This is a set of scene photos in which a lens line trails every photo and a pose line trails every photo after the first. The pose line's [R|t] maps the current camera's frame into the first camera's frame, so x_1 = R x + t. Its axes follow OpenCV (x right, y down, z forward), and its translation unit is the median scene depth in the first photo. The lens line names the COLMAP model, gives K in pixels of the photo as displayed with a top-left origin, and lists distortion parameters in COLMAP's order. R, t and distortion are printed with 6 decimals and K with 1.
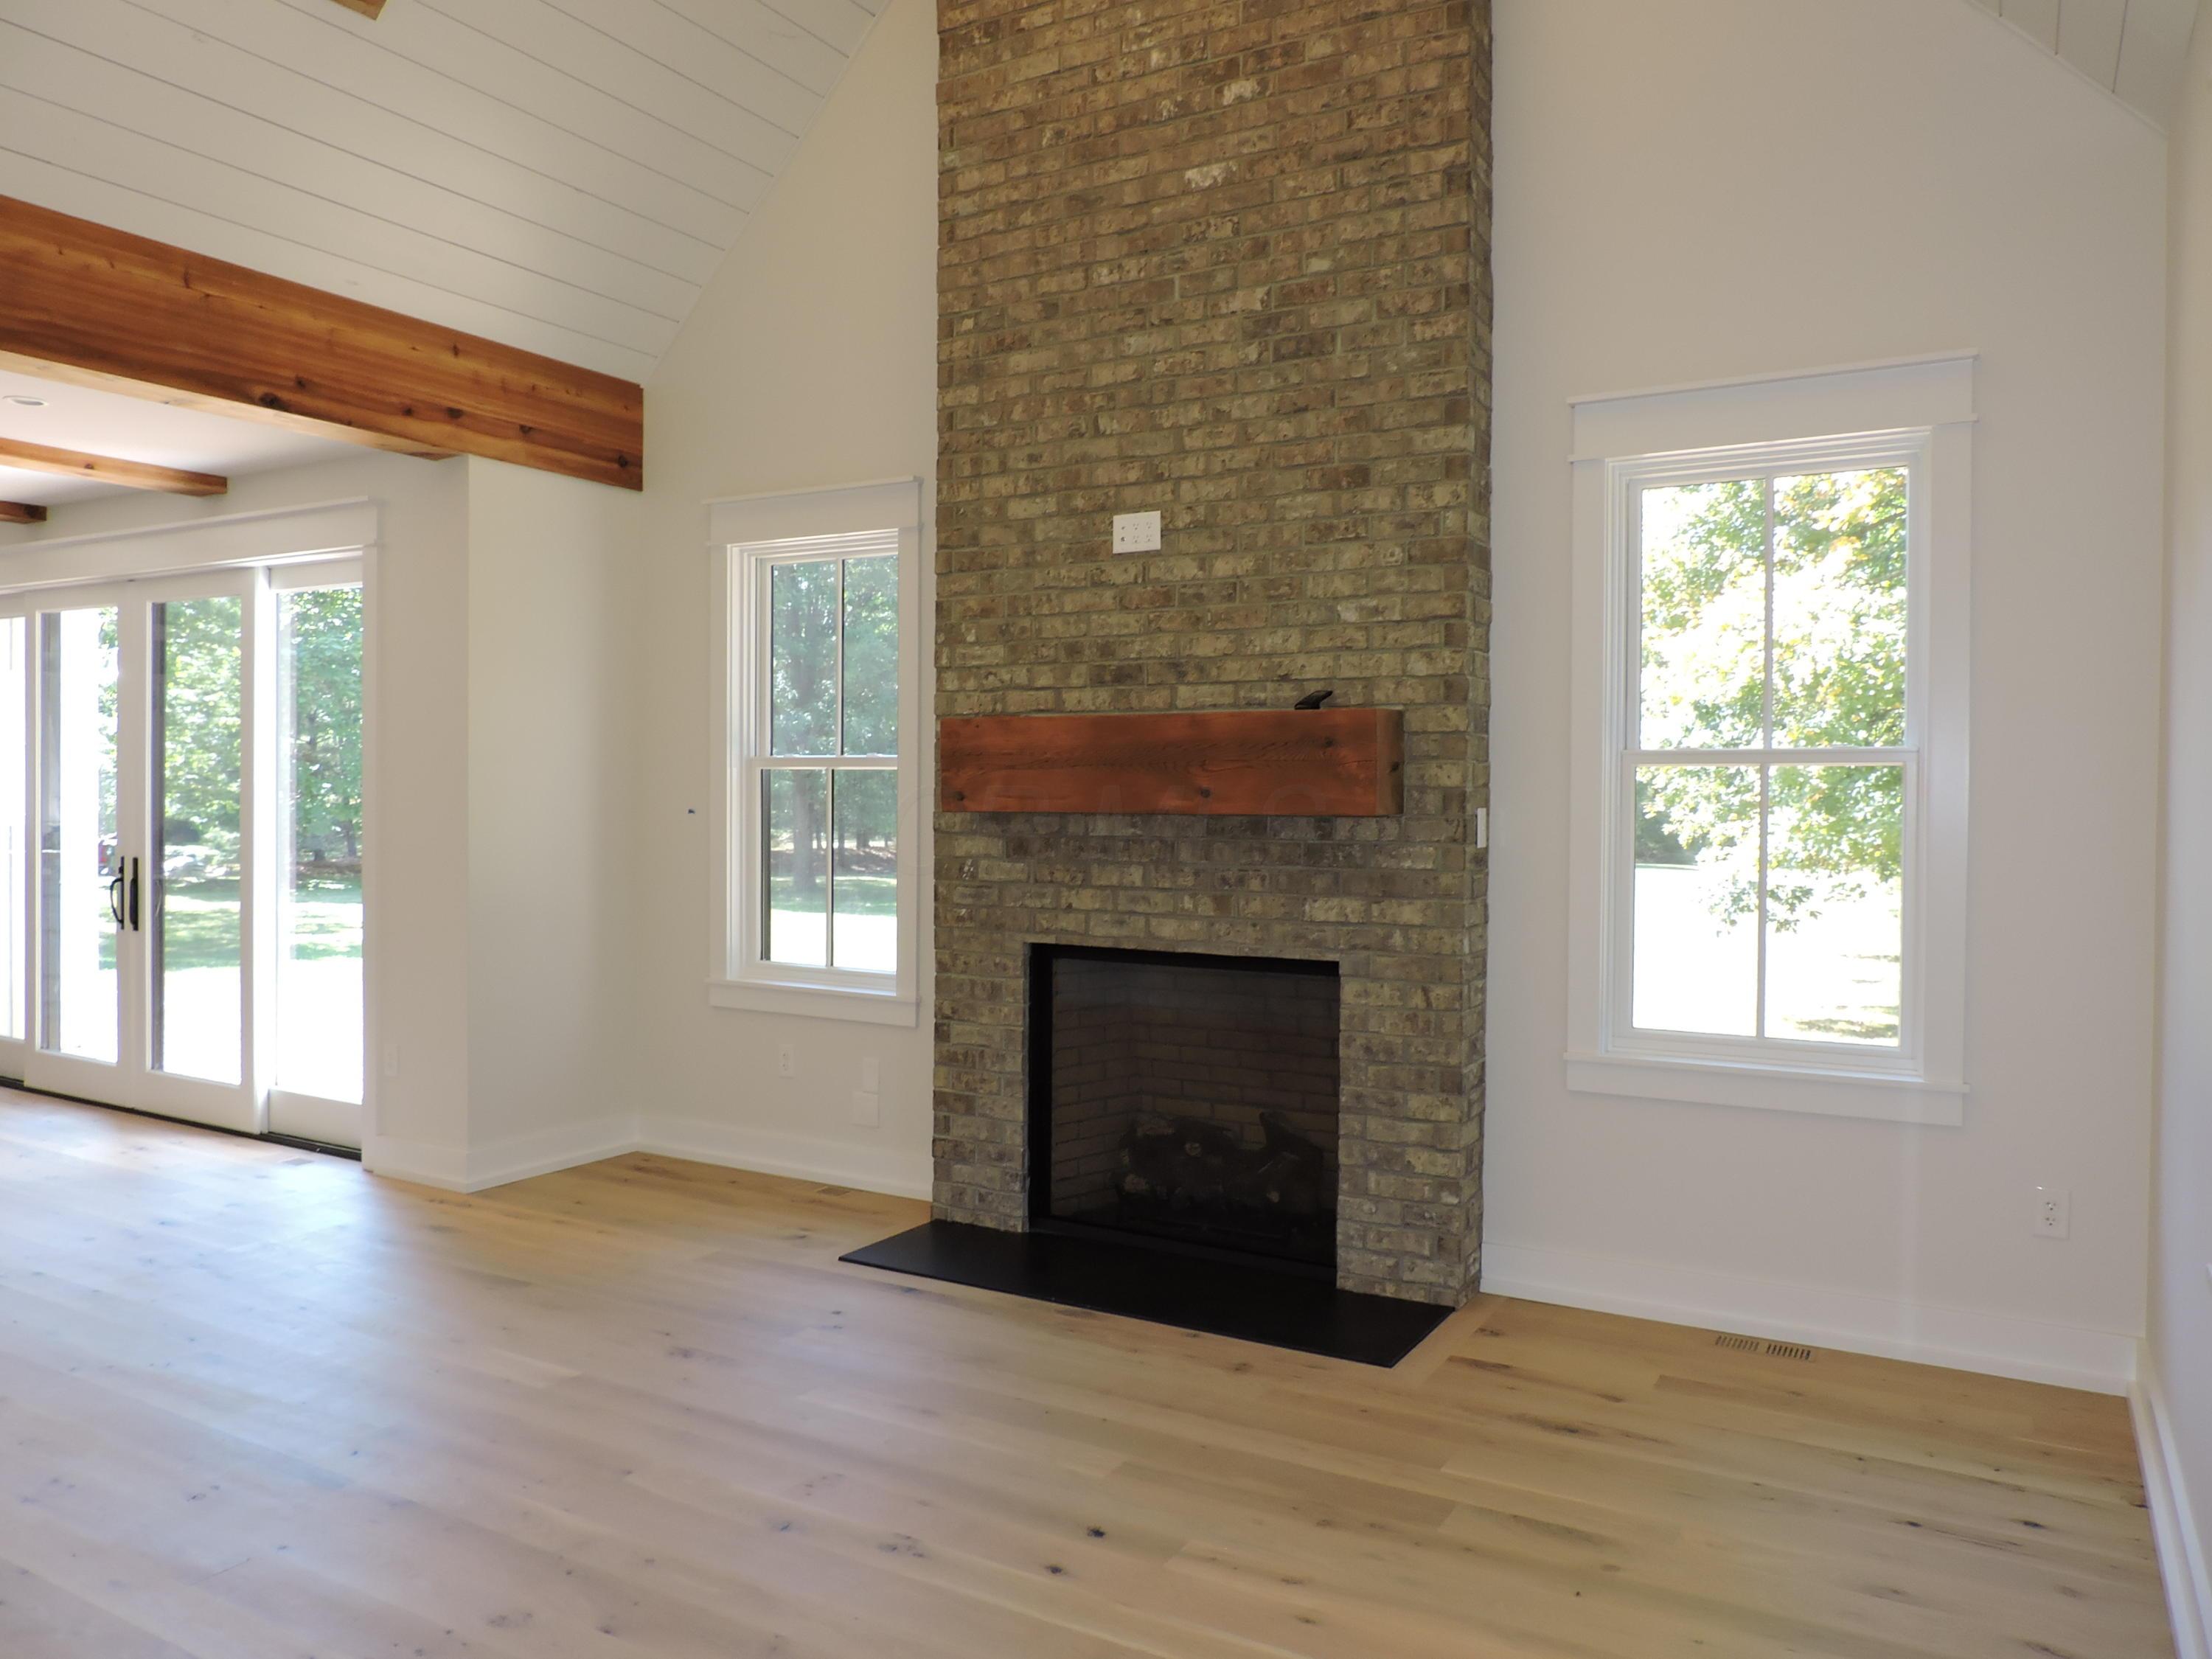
lens RADIAL K [[1582.5, 0, 1080.0], [0, 1582.5, 830.8], [0, 0, 1]] dist [-0.019567, 0.009107]
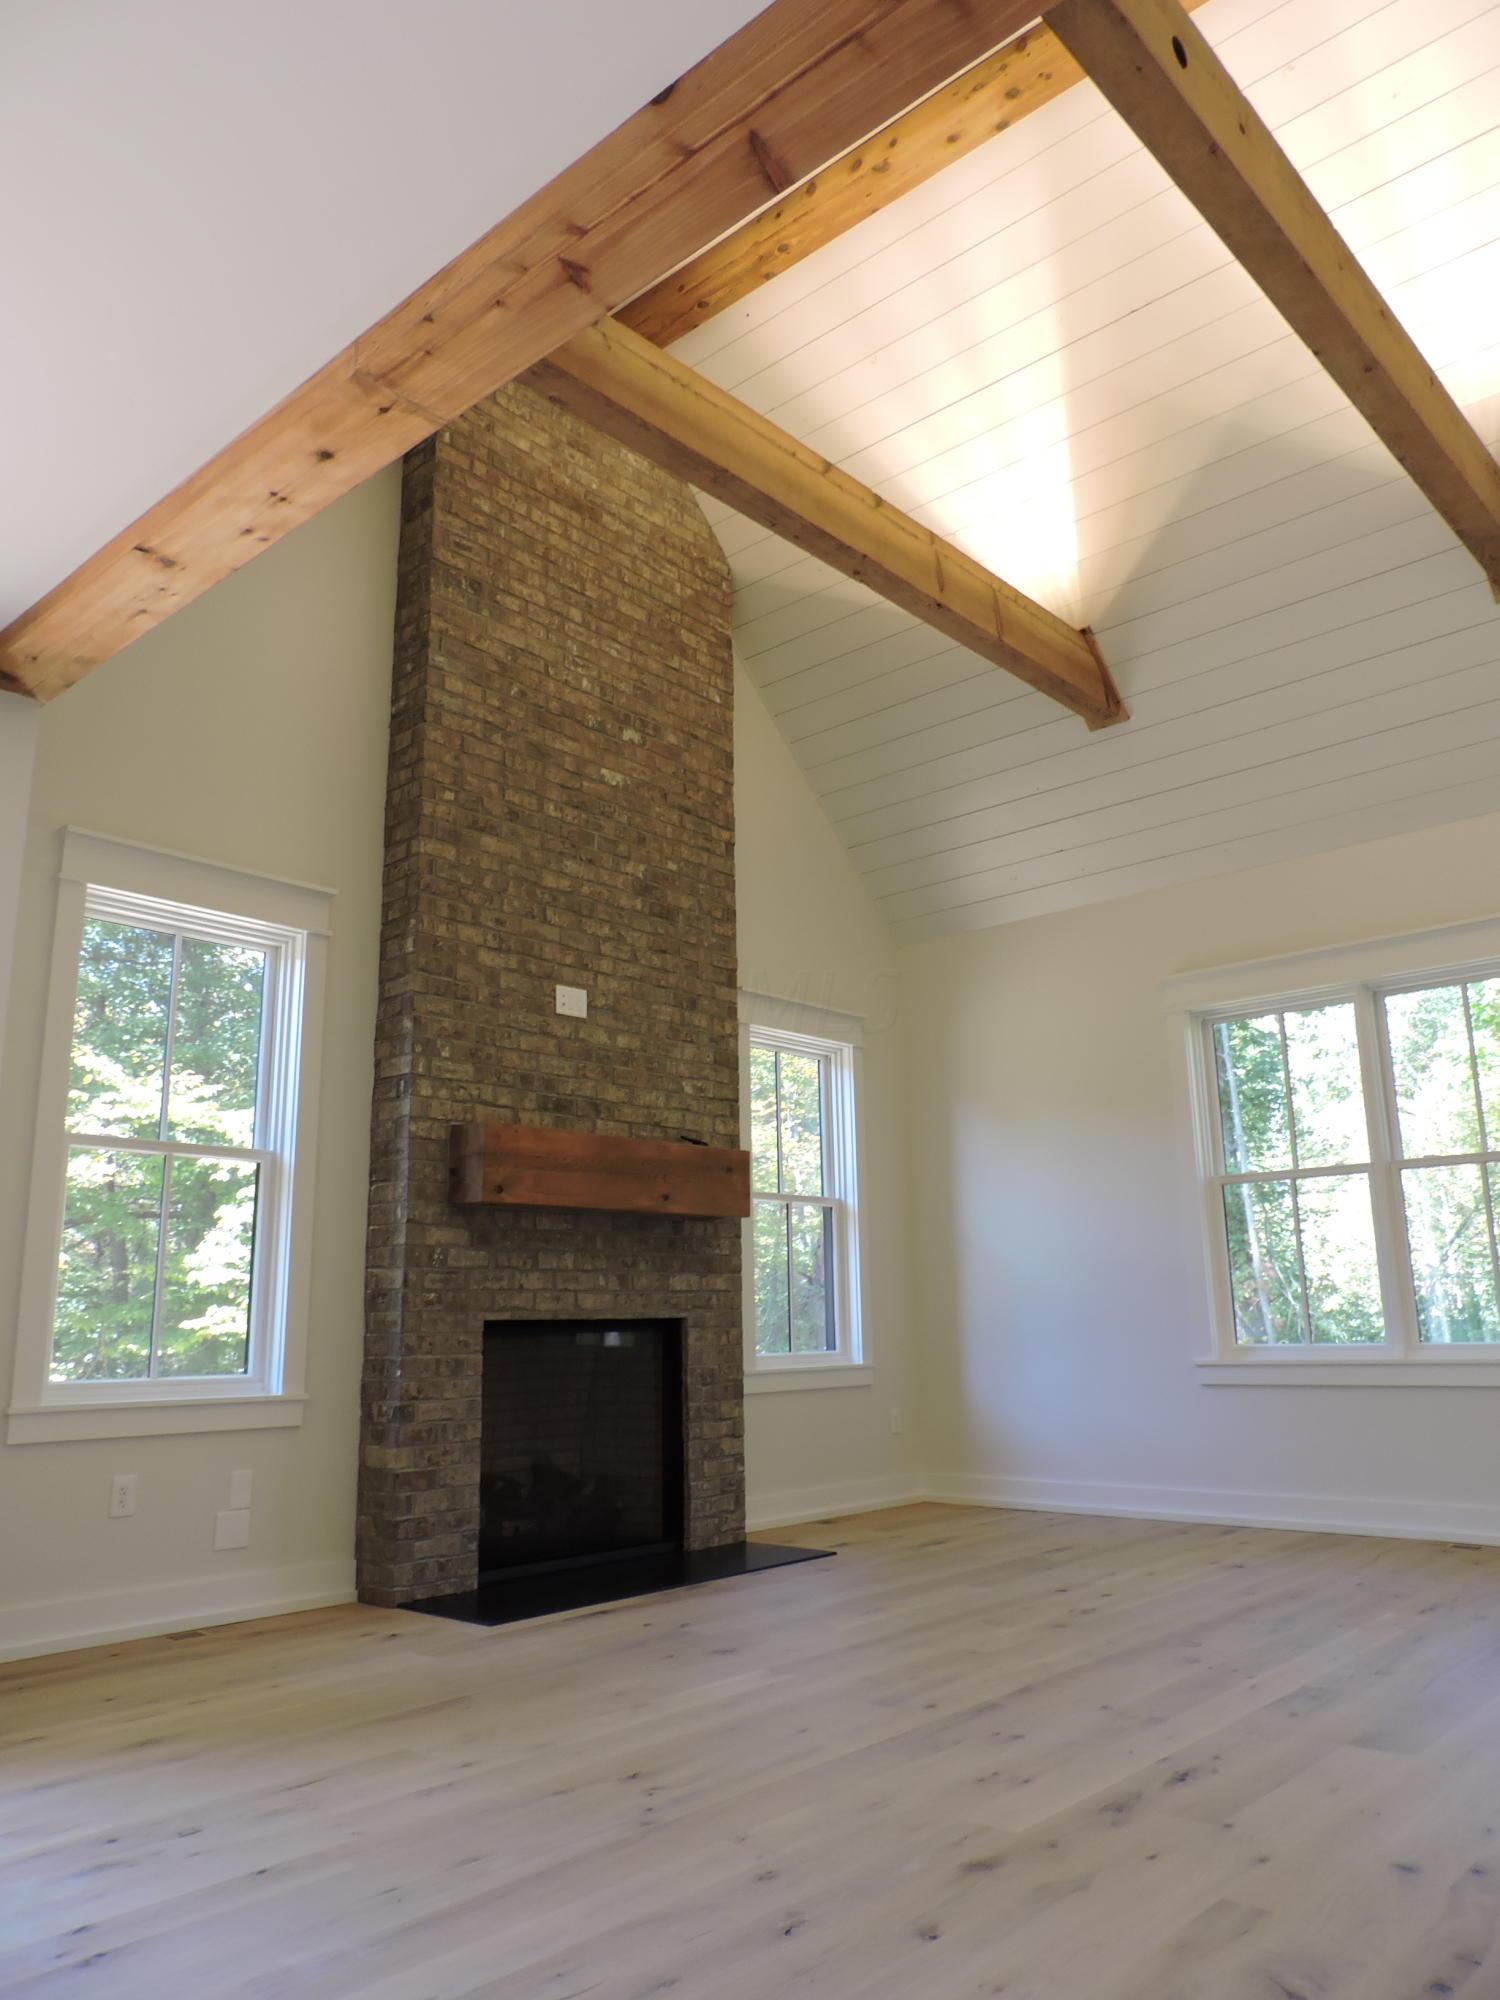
lens RADIAL K [[1430.8, 0, 755.8], [0, 1430.8, 1007.0], [0, 0, 1]] dist [-0.019567, 0.009107]
pose [[0.199946, 0.202926, 0.958563, -1.119816], [0.040566, 0.975765, -0.215029, 0.085167], [-0.978967, 0.081879, 0.186868, 0.632741]]
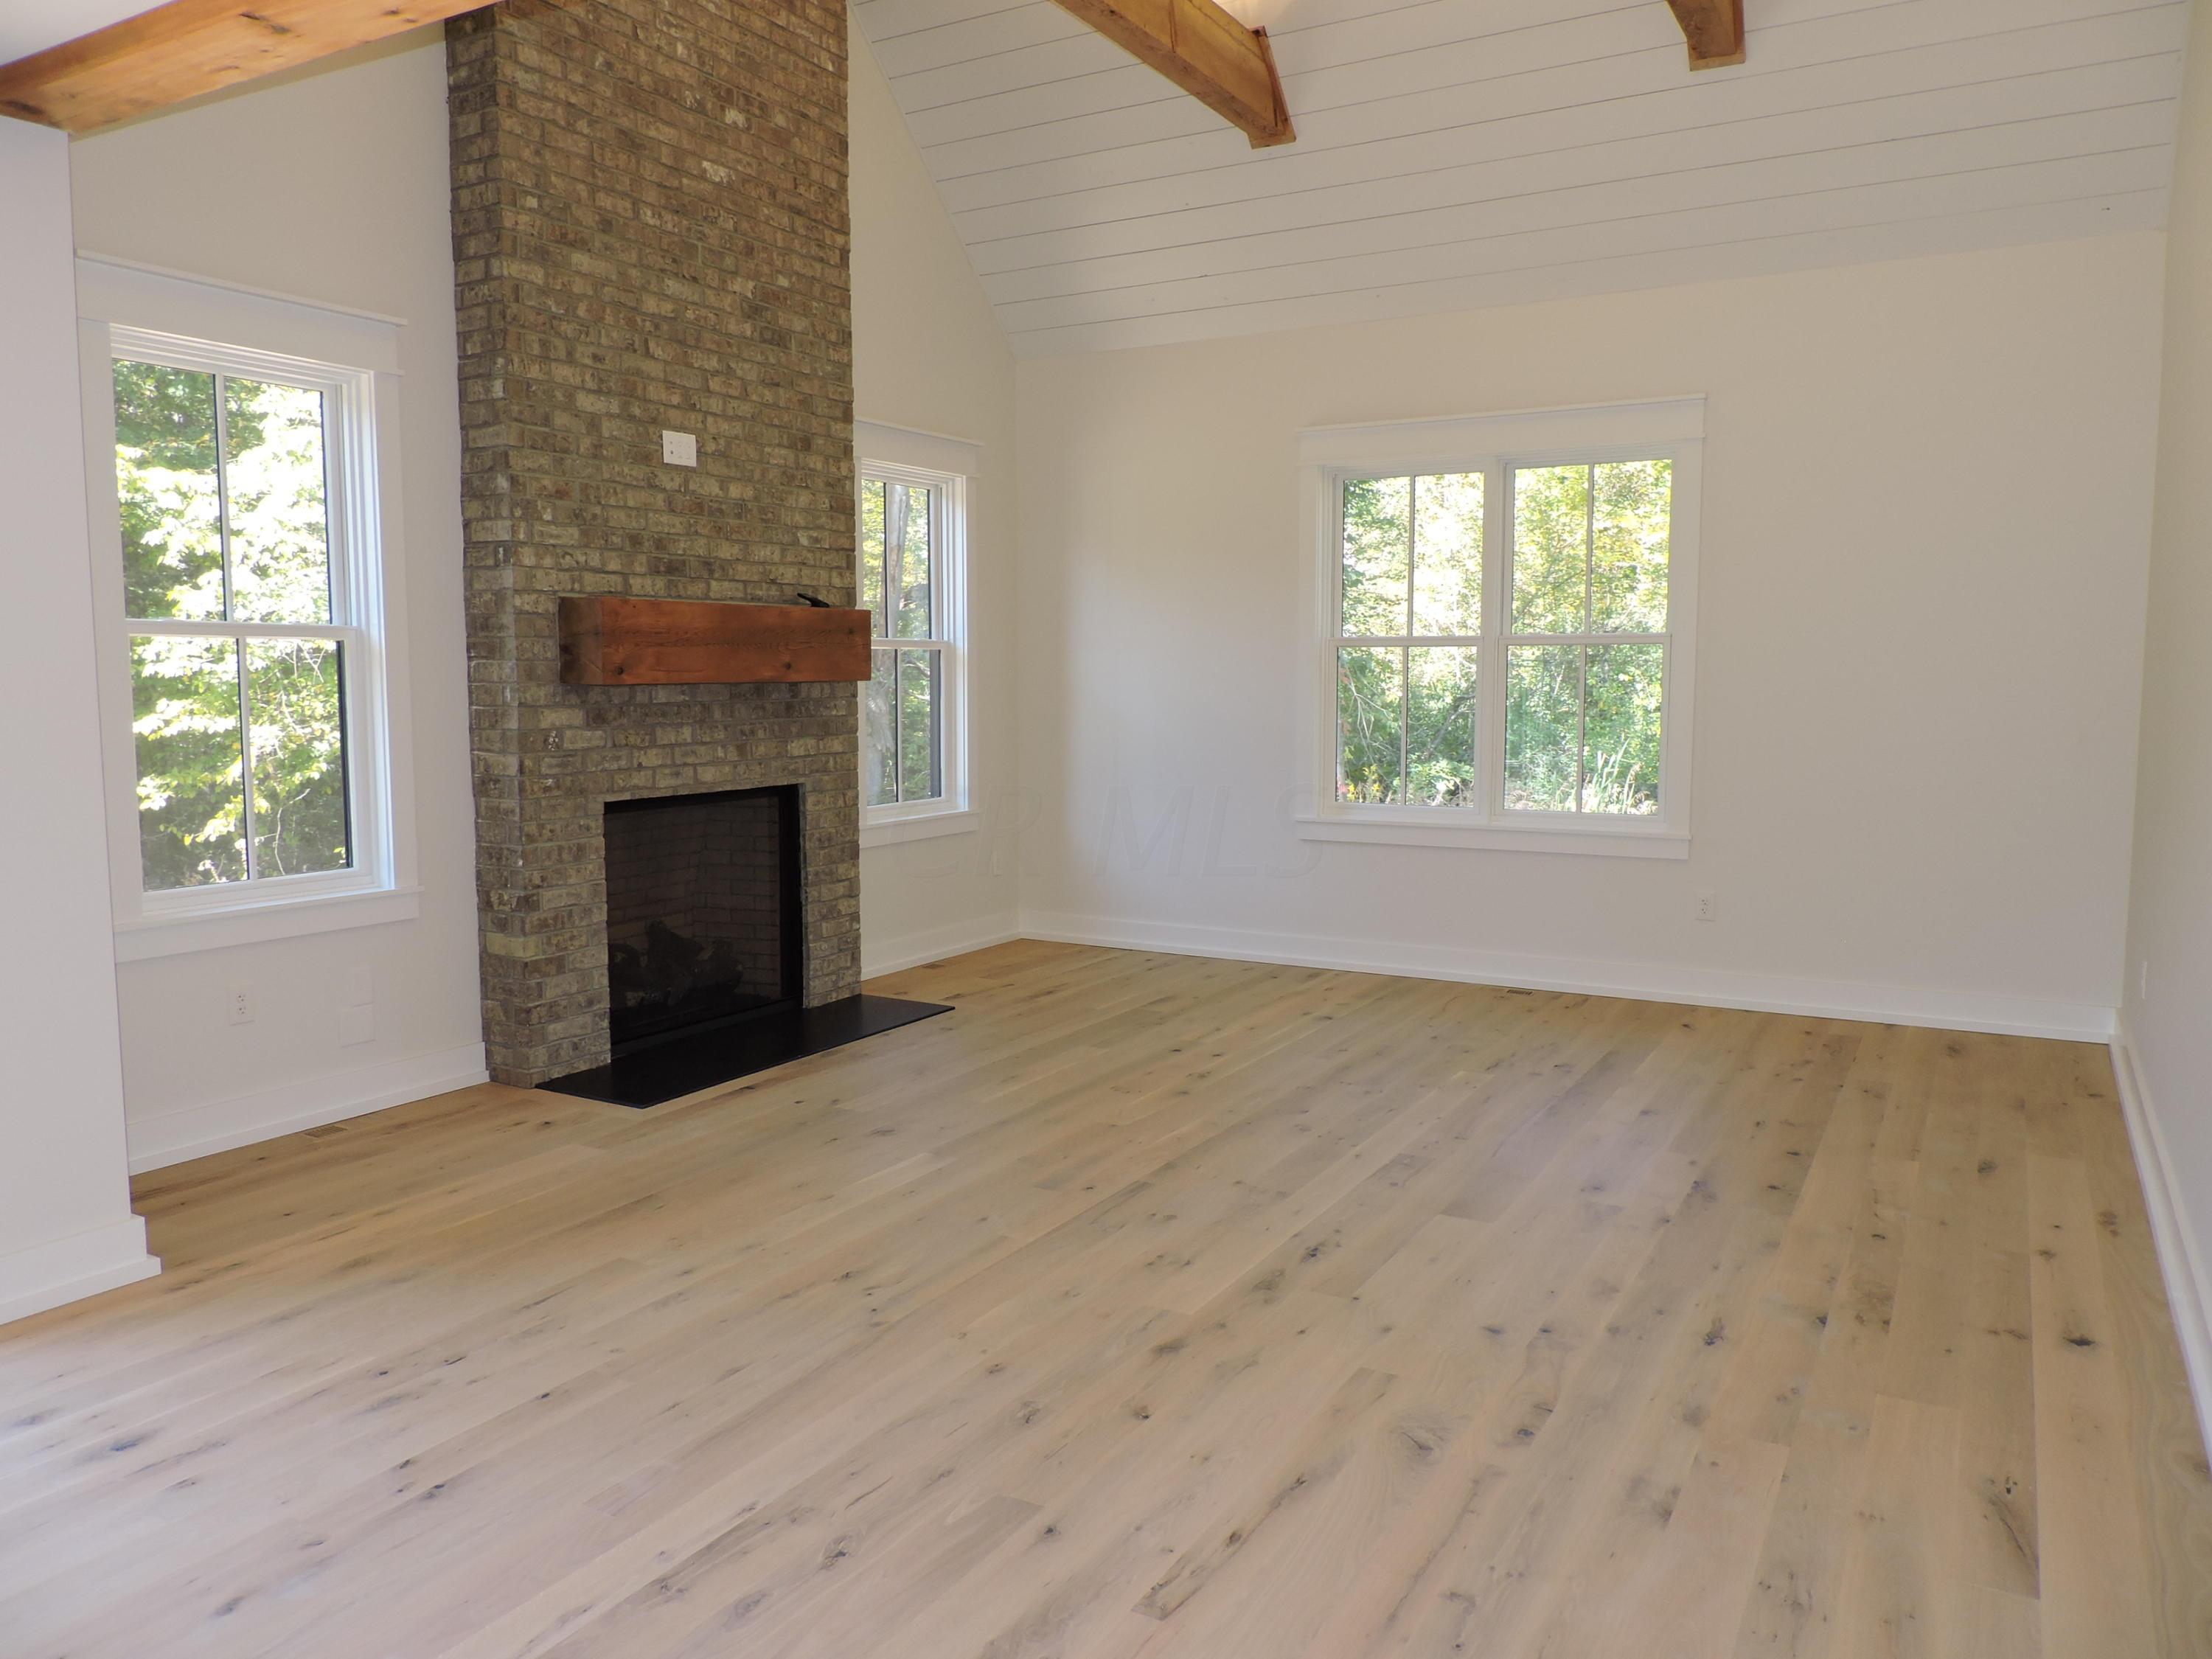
lens RADIAL K [[1582.5, 0, 1108.5], [0, 1582.5, 831.1], [0, 0, 1]] dist [-0.019567, 0.009107]
pose [[-0.008415, -0.110248, 0.993868, -1.218012], [0.021375, 0.993657, 0.110406, -0.025853], [-0.999736, 0.022173, -0.006005, 0.701193]]
